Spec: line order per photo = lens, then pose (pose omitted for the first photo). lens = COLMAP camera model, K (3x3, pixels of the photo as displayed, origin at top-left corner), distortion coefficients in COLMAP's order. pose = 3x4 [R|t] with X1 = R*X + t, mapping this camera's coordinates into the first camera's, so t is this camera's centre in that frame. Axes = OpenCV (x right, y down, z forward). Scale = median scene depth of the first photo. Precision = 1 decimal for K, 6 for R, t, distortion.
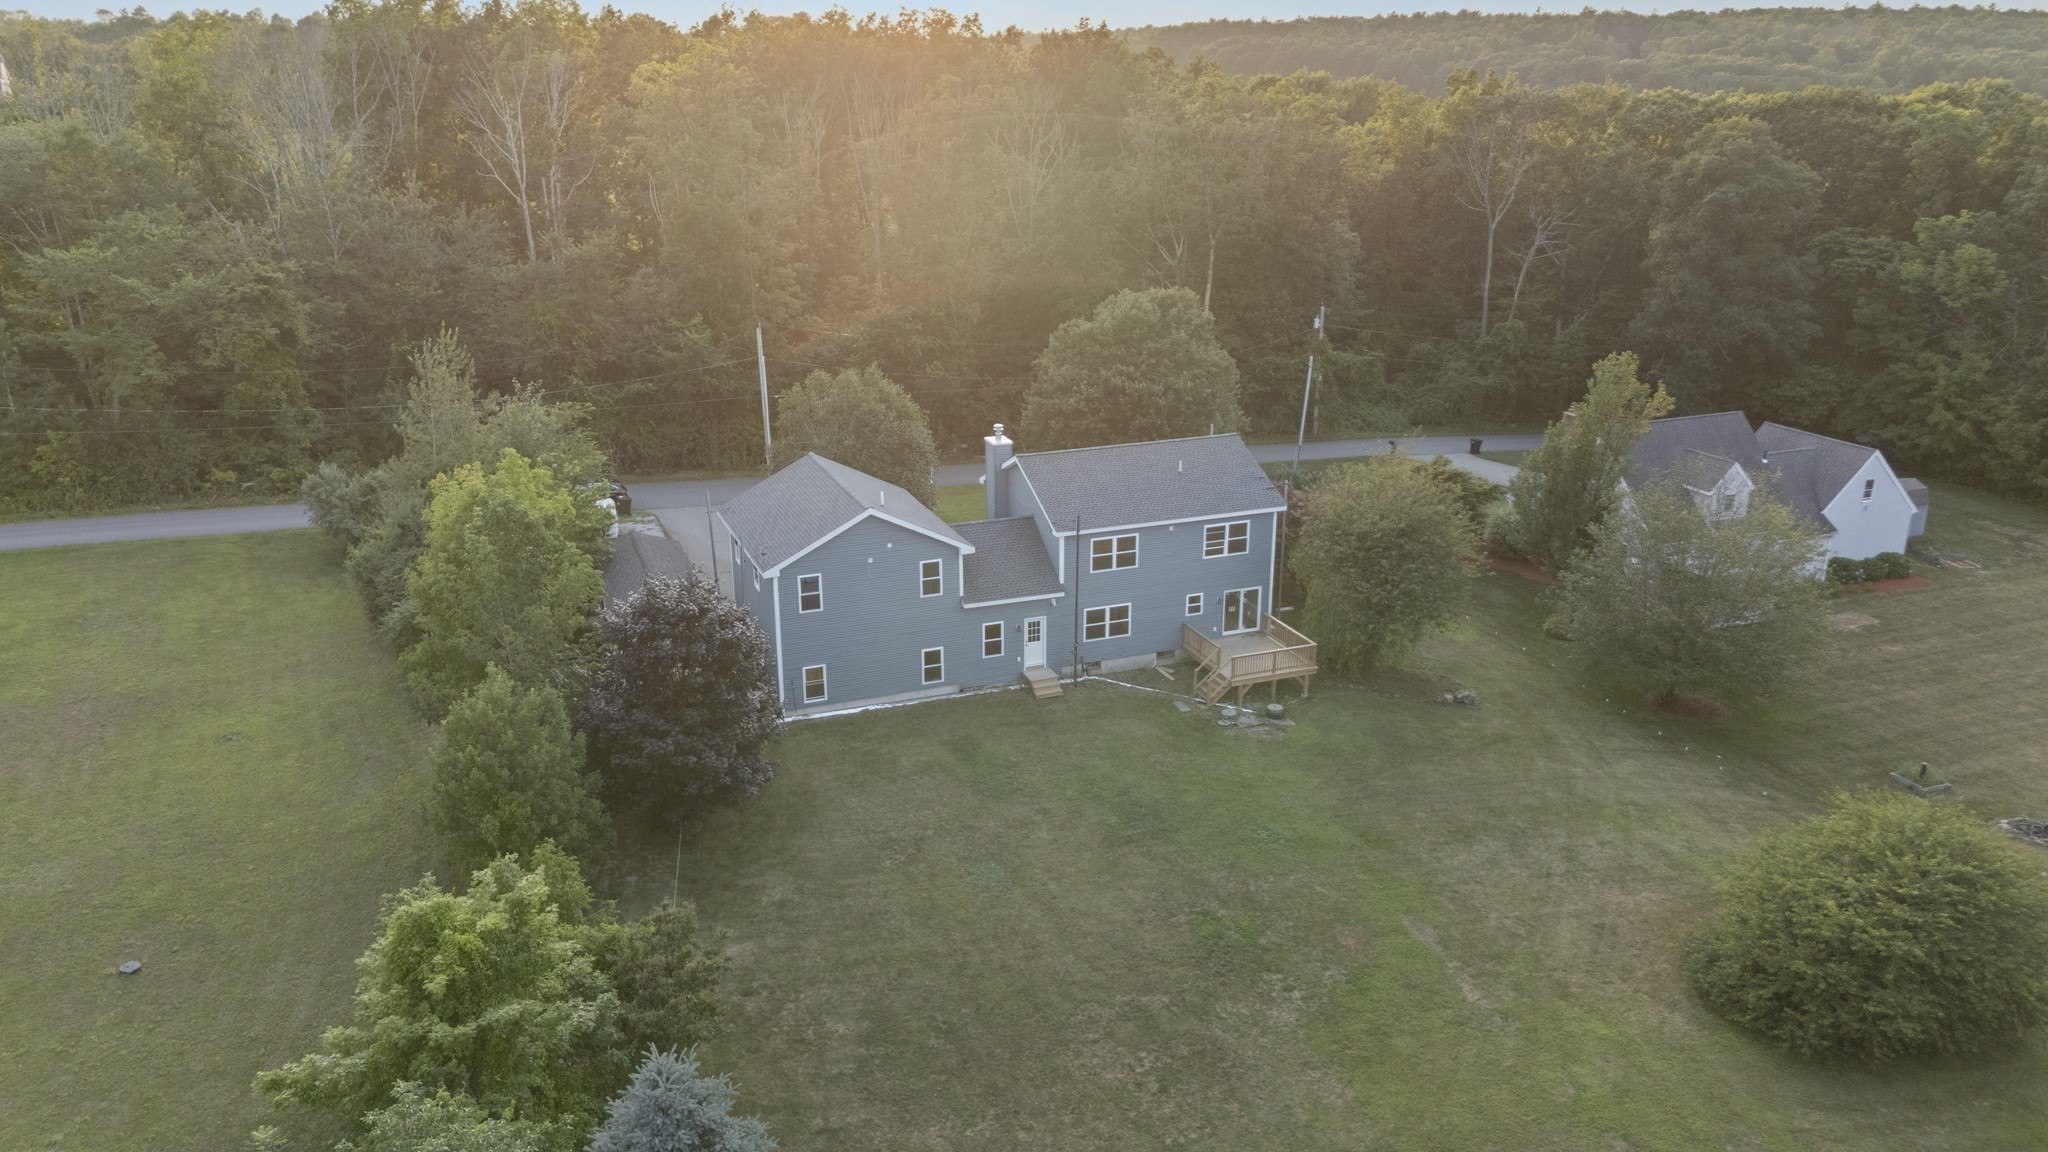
lens RADIAL K [[1505.5, 0, 1028.3], [0, 1505.5, 579.4], [0, 0, 1]] dist [0.094768, -0.098957]
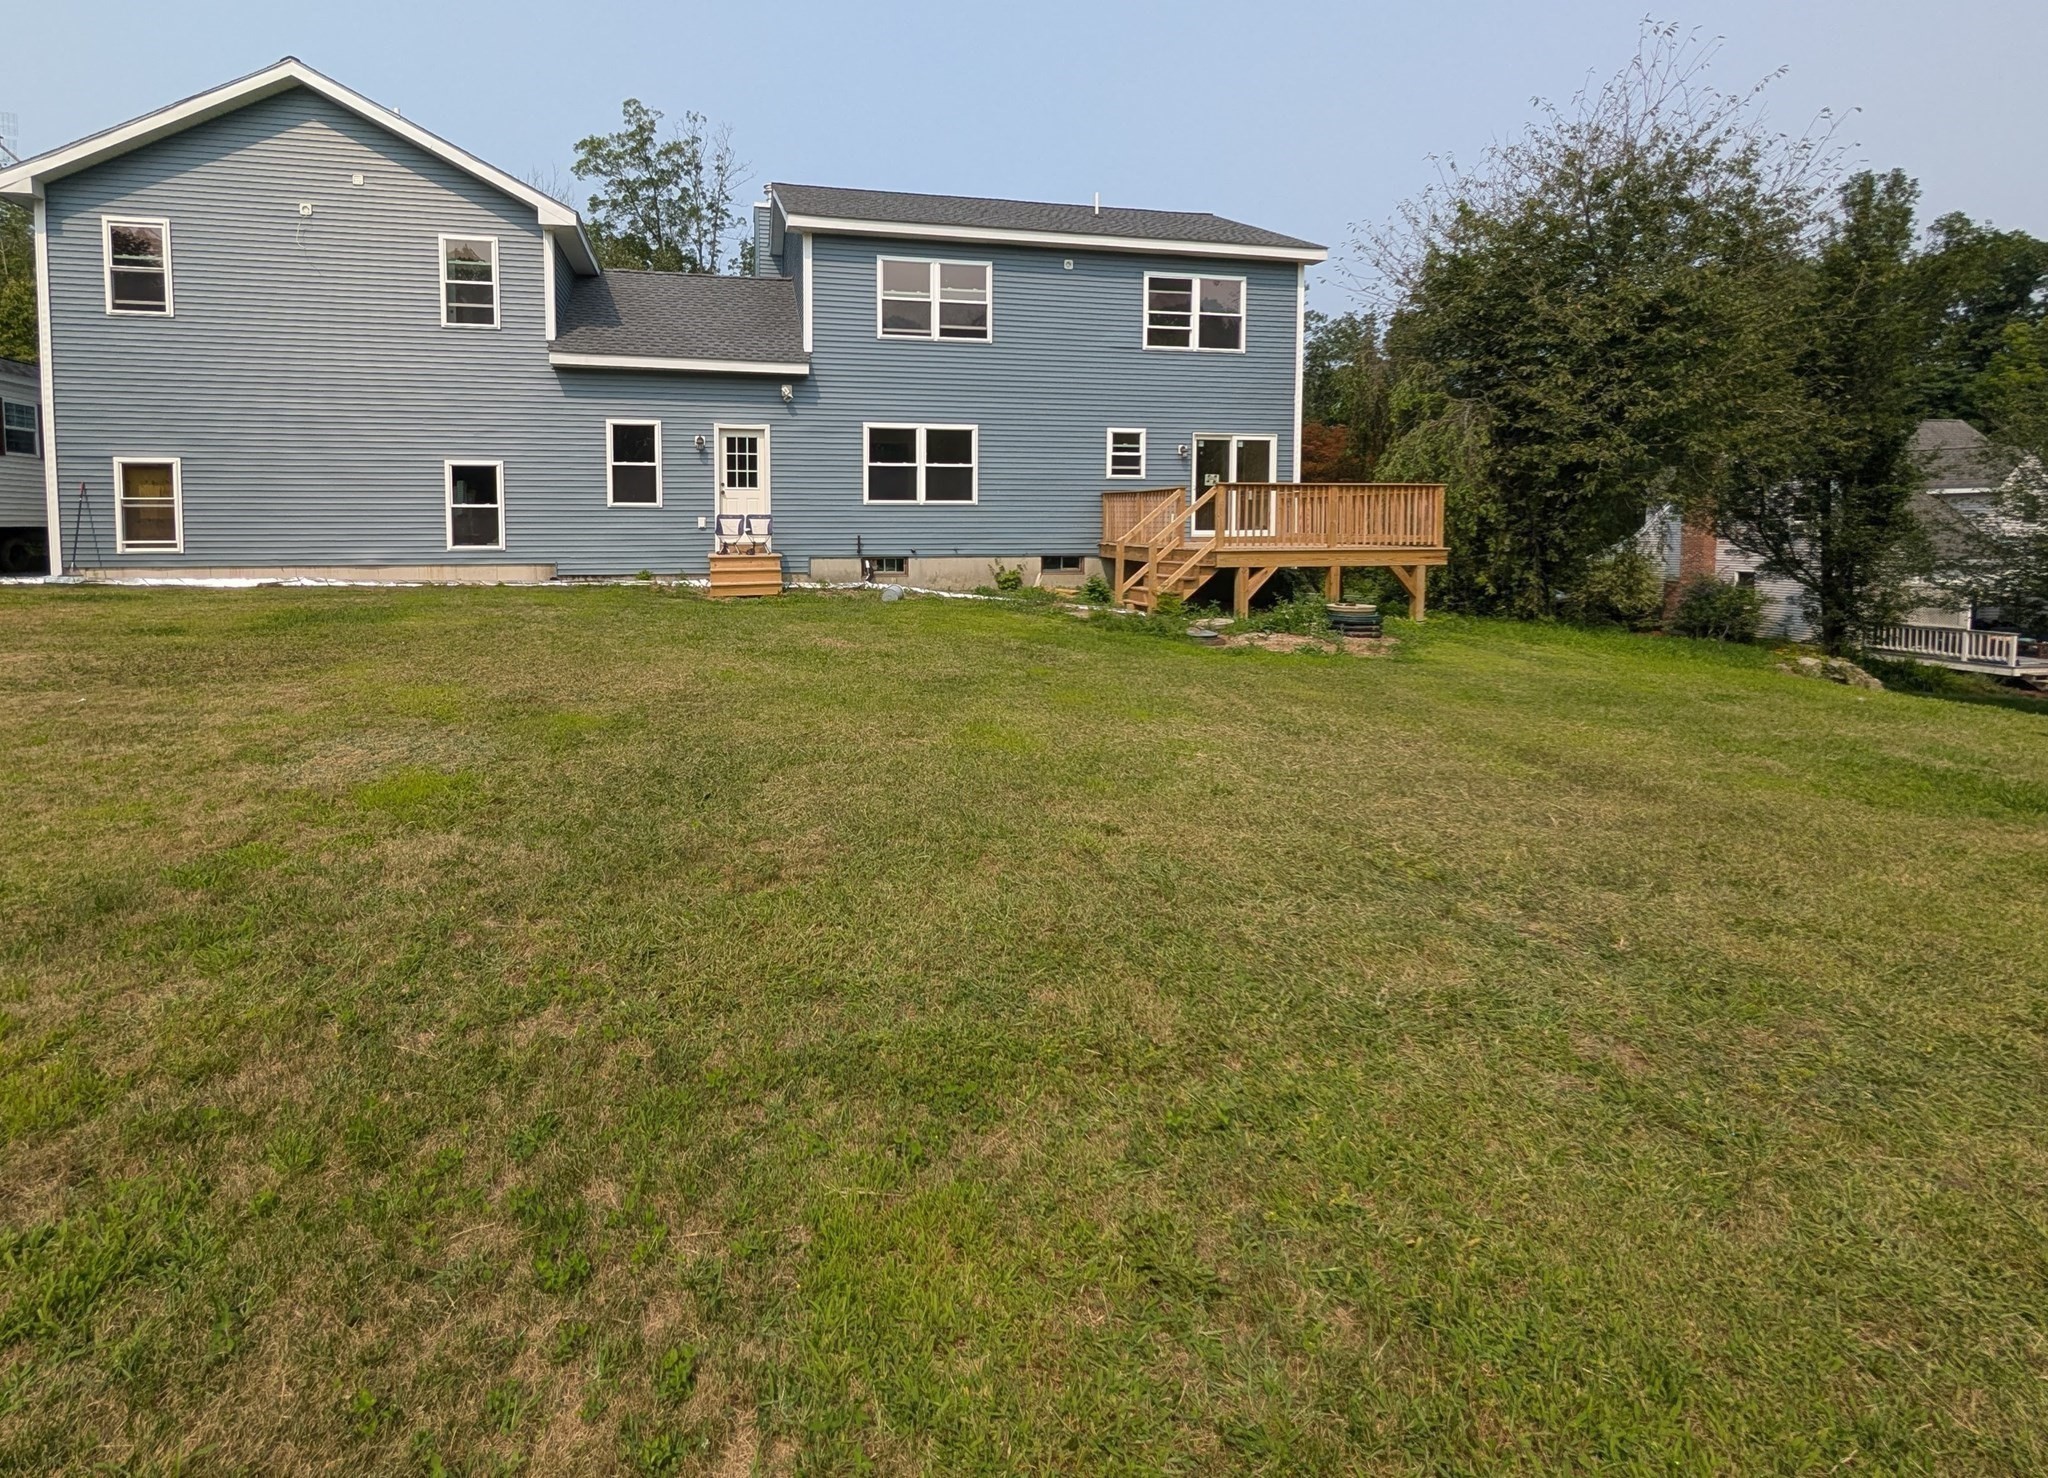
lens RADIAL K [[915.3, 0, 913.8], [0, 915.3, 583.0], [0, 0, 1]] dist [0.002179, 0.000040]
pose [[0.984465, 0.010113, -0.175288, 0.099451], [-0.056334, 0.963752, -0.260785, 0.134526], [0.166297, 0.266609, 0.949350, 0.763983]]
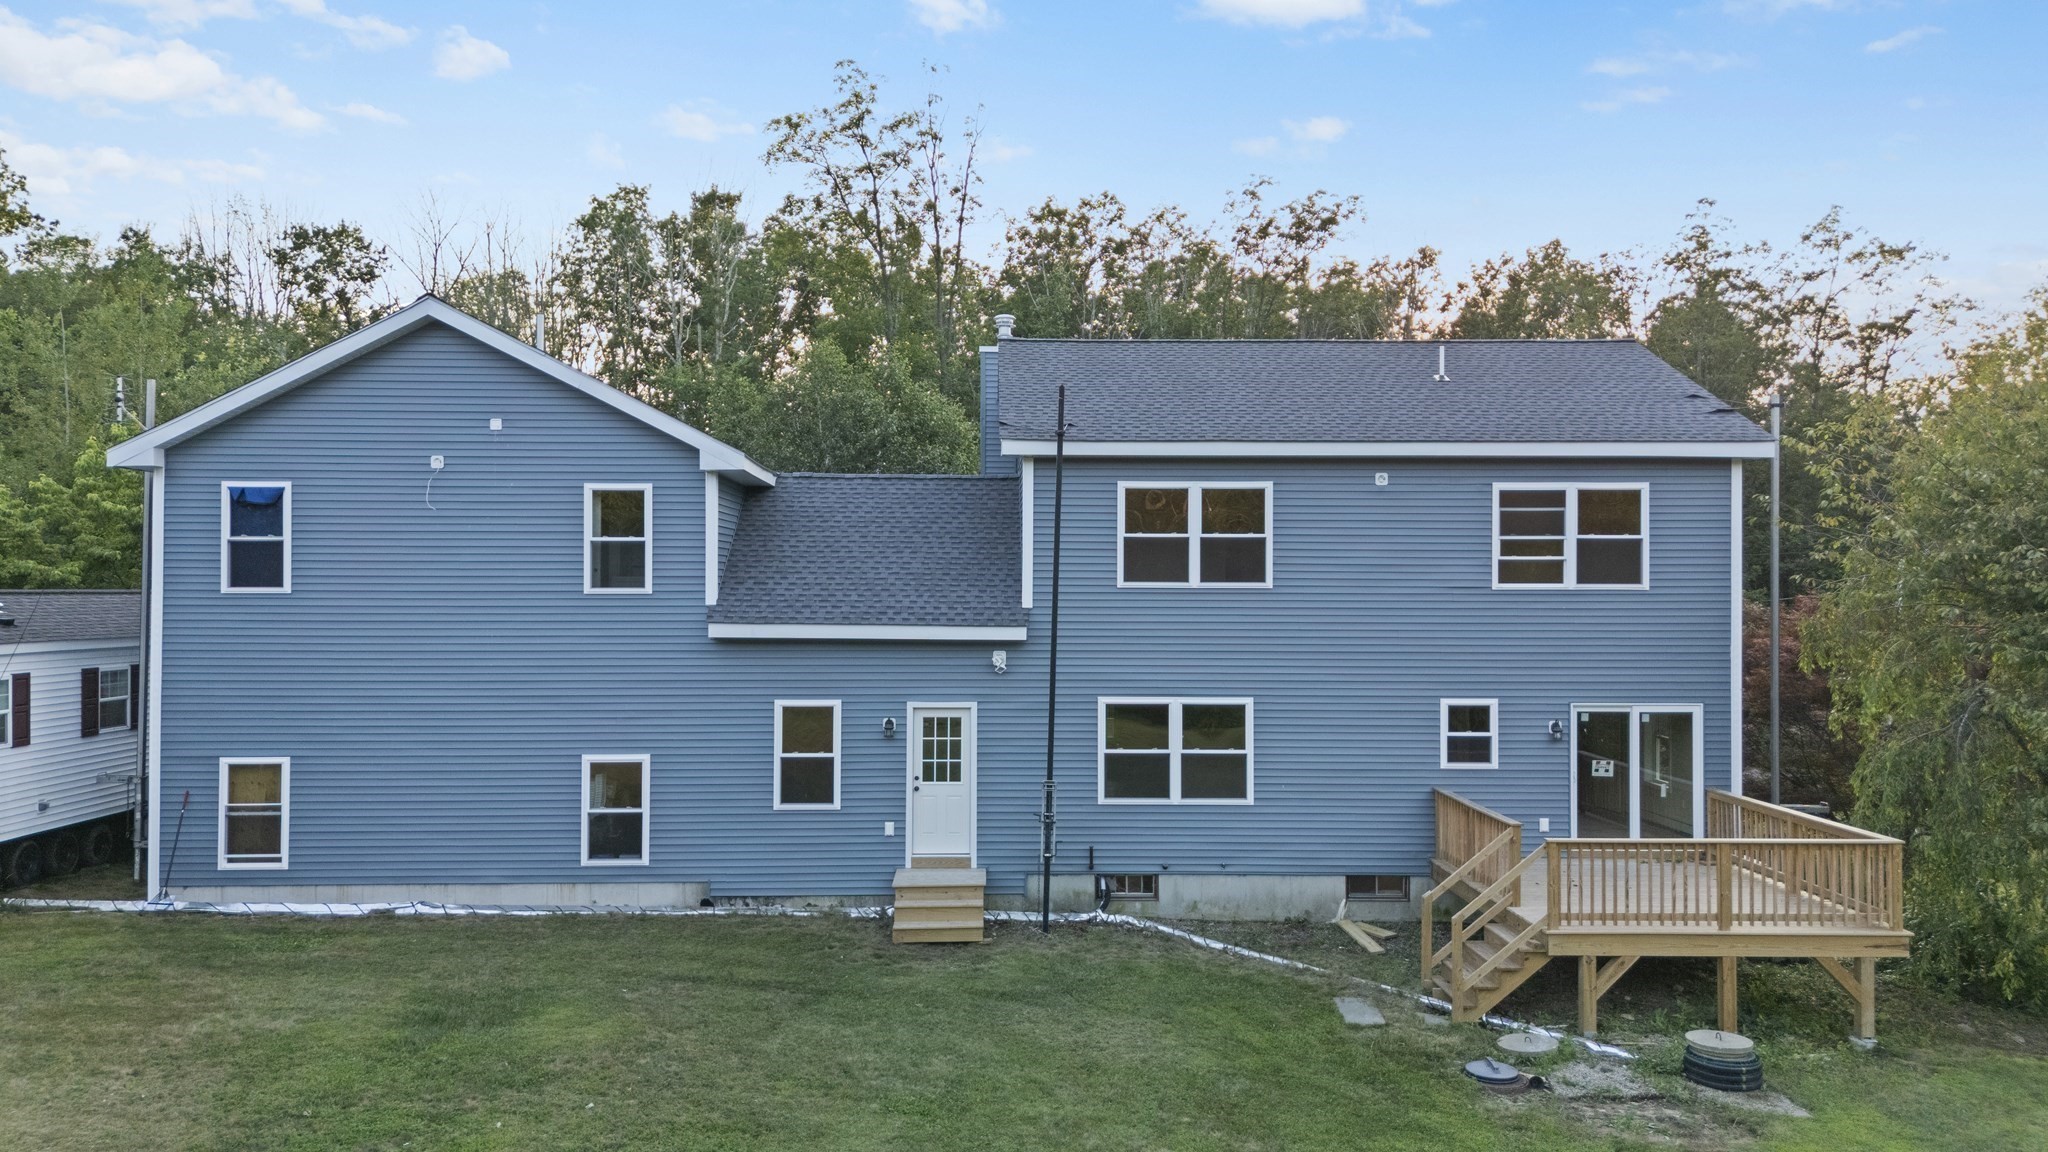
lens RADIAL K [[1505.5, 0, 1028.3], [0, 1505.5, 579.4], [0, 0, 1]] dist [0.094768, -0.098957]
pose [[0.937616, 0.001209, -0.347671, 0.139853], [-0.115686, 0.944097, -0.308702, 0.100943], [0.327862, 0.329665, 0.885340, 0.691322]]
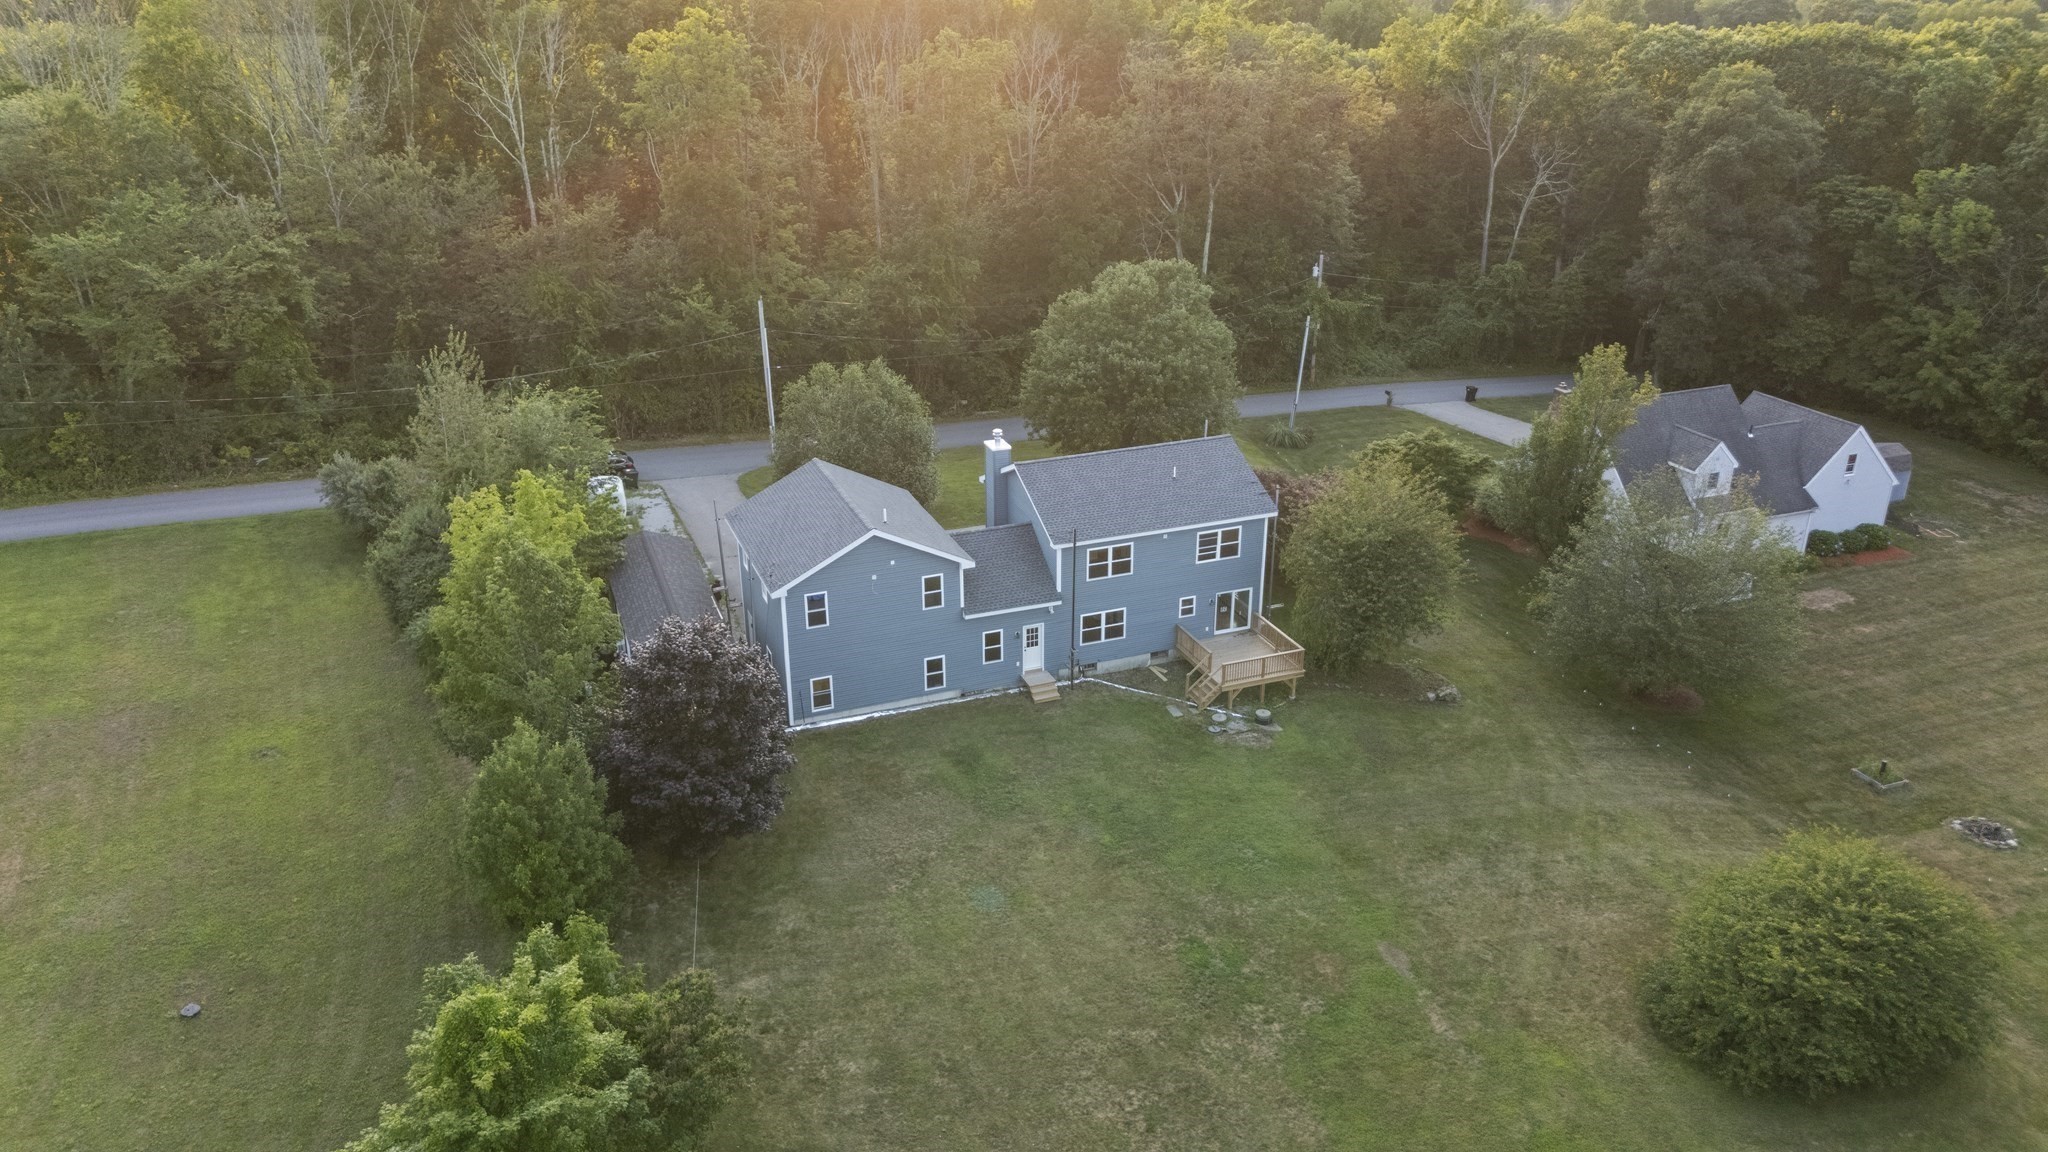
lens RADIAL K [[1505.5, 0, 1028.3], [0, 1505.5, 579.4], [0, 0, 1]] dist [0.094768, -0.098957]
pose [[1.000000, -0.000455, -0.000547, 0.001583], [0.000498, 0.996757, 0.080466, -0.088492], [0.000509, -0.080466, 0.996757, -0.030694]]
